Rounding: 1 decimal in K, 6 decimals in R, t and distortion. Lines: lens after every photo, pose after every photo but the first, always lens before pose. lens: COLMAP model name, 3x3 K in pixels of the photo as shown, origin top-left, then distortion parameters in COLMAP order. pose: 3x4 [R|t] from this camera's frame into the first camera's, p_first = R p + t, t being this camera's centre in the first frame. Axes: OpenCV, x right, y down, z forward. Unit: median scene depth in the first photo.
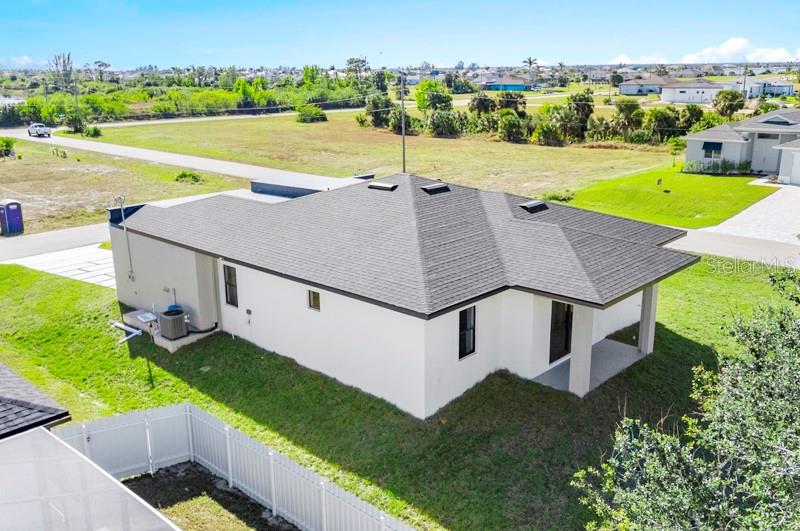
lens RADIAL K [[722.9, 0, 400.0], [0, 722.9, 265.5], [0, 0, 1]] dist [0.105738, 0.002230]
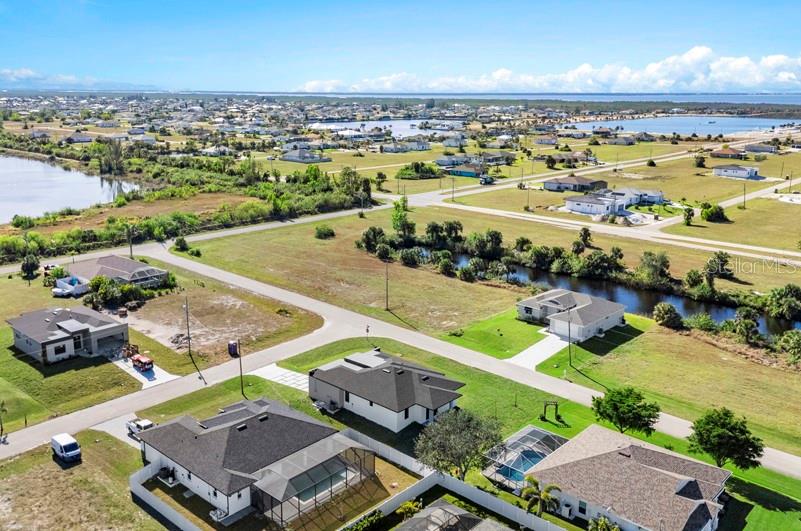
lens RADIAL K [[695.3, 0, 385.4], [0, 695.3, 252.2], [0, 0, 1]] dist [0.102055, -0.183004]
pose [[0.999412, 0.027004, 0.021135, -0.114543], [-0.025997, 0.998577, -0.046564, -0.510438], [-0.022362, 0.045987, 0.998692, -2.455287]]
